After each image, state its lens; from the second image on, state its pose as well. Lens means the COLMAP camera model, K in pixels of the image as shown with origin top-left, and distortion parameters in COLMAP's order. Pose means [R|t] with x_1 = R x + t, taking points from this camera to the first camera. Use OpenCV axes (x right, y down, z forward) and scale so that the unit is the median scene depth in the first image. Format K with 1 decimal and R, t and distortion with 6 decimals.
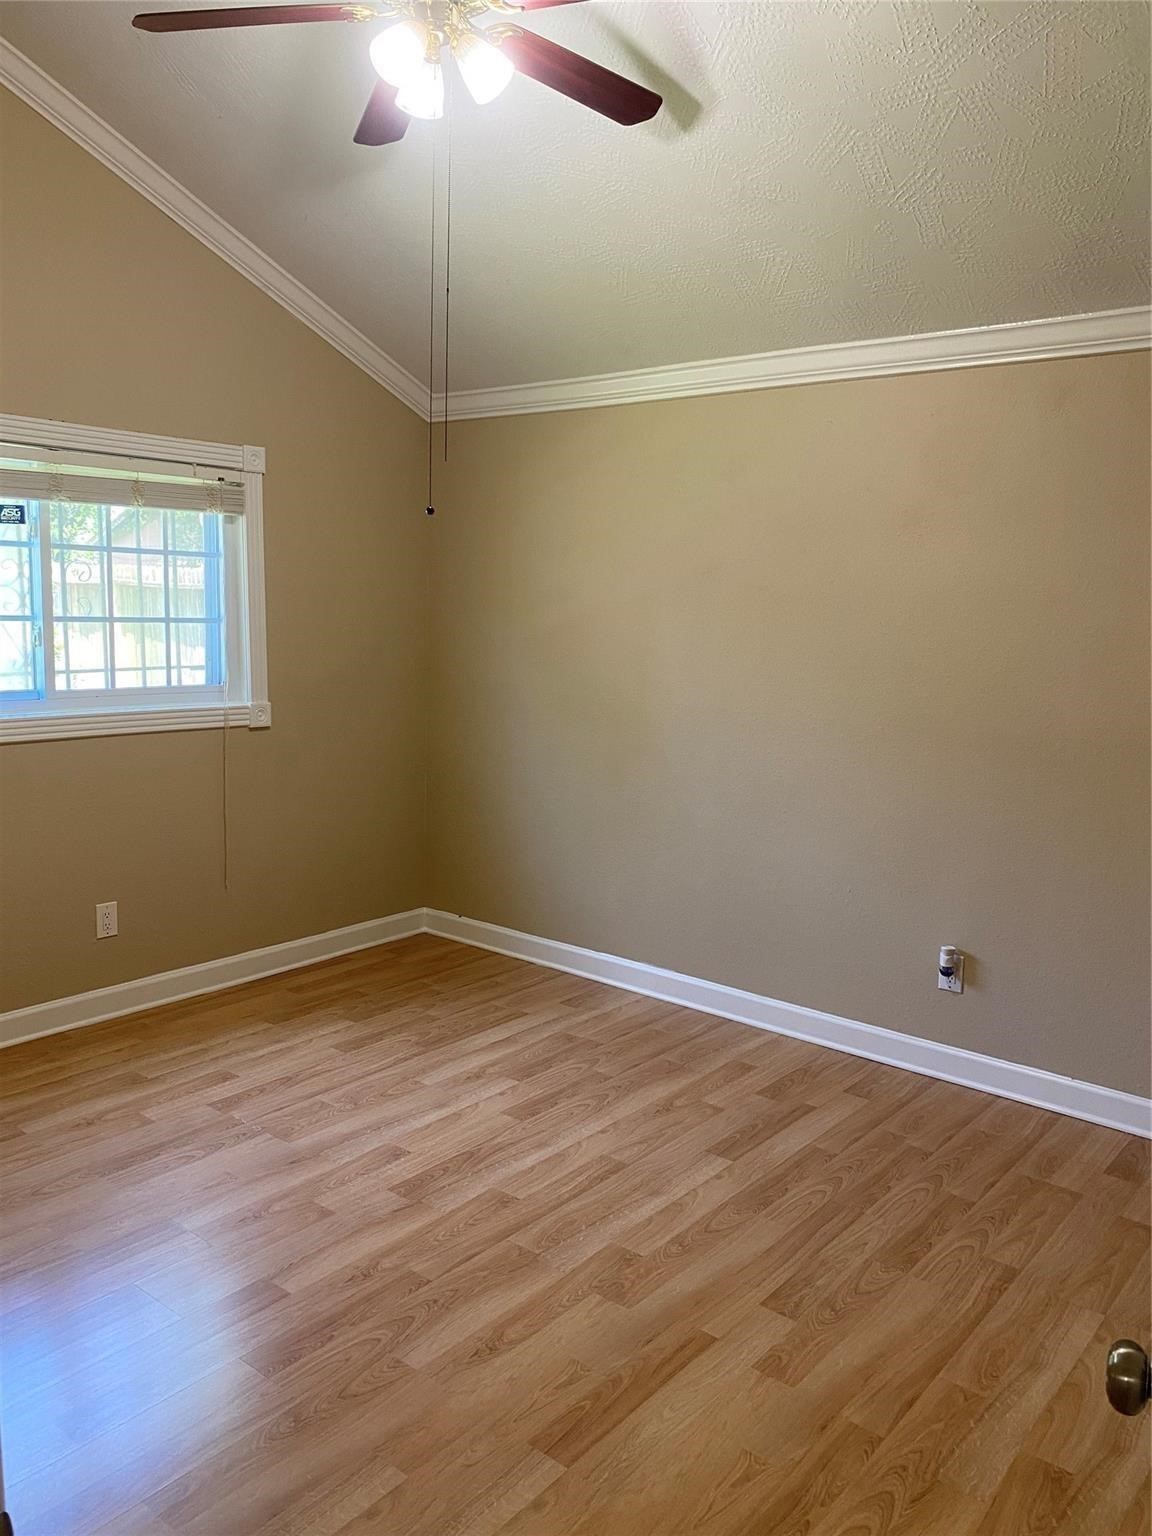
lens RADIAL K [[1179.1, 0, 573.5], [0, 1179.1, 767.2], [0, 0, 1]] dist [0.027064, -0.032348]
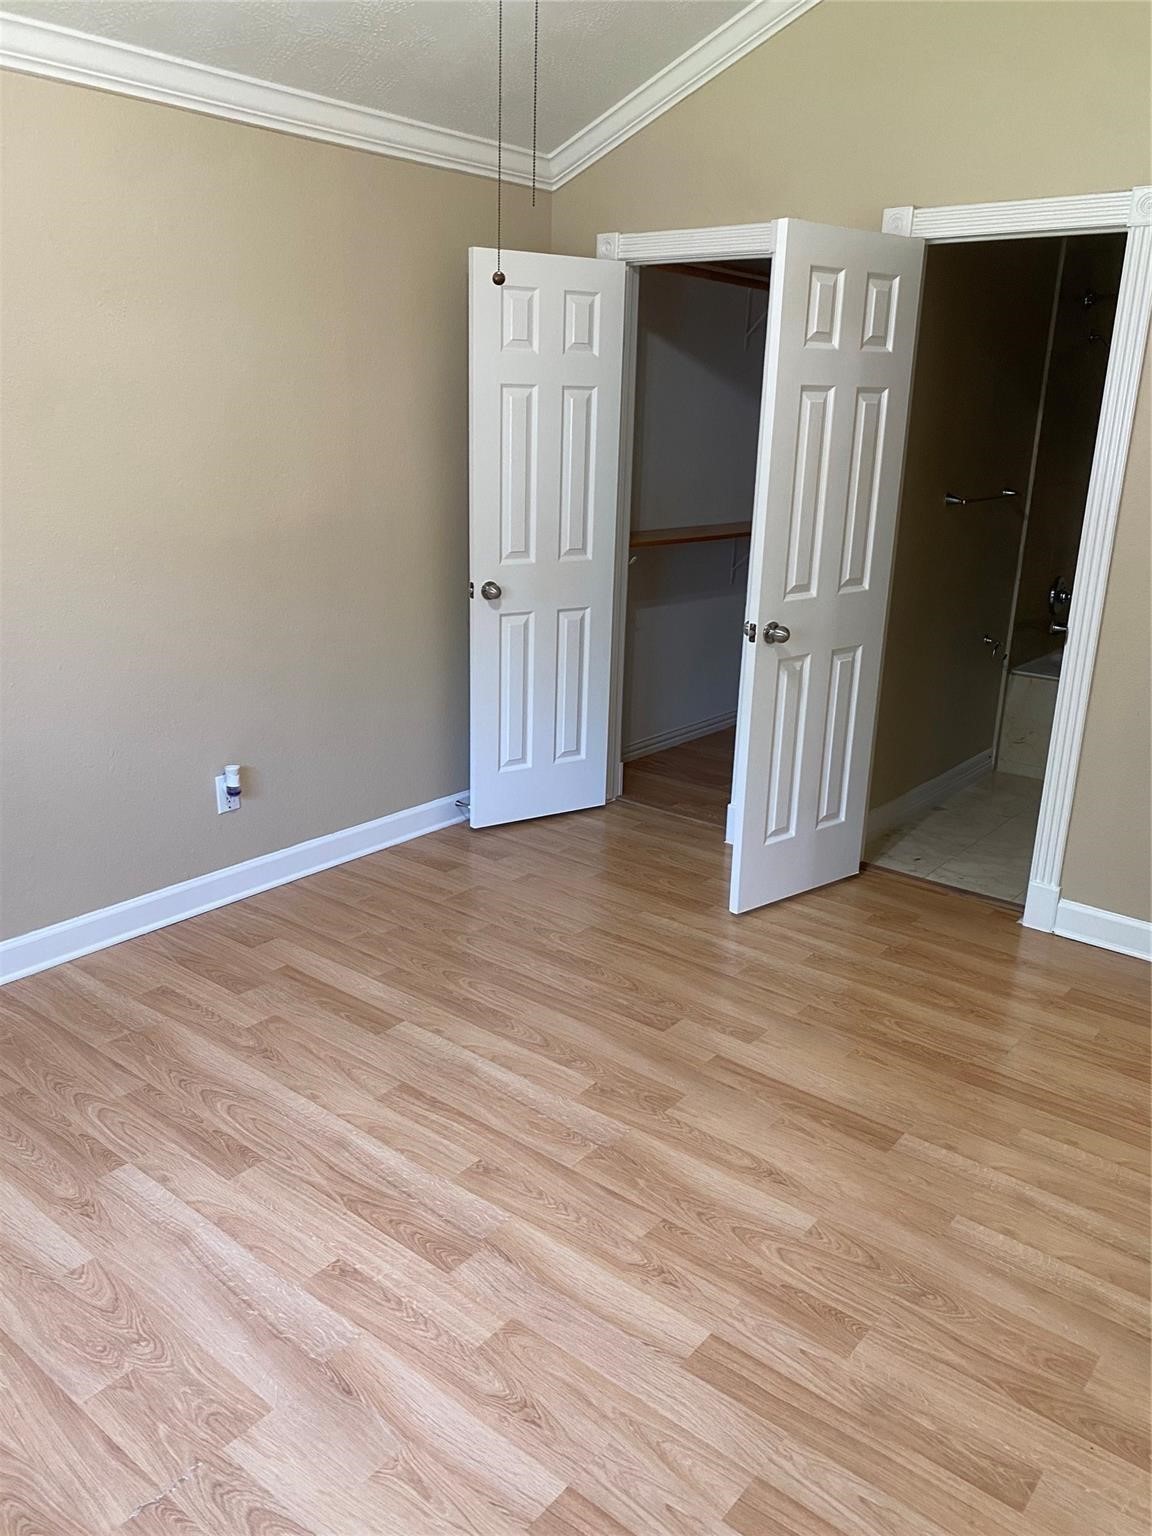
lens RADIAL K [[1179.1, 0, 573.2], [0, 1179.1, 771.5], [0, 0, 1]] dist [0.027064, -0.032348]
pose [[0.002766, -0.326741, 0.945110, -0.670205], [0.119585, 0.938439, 0.324085, -0.137847], [-0.992820, 0.112124, 0.041669, 0.785043]]
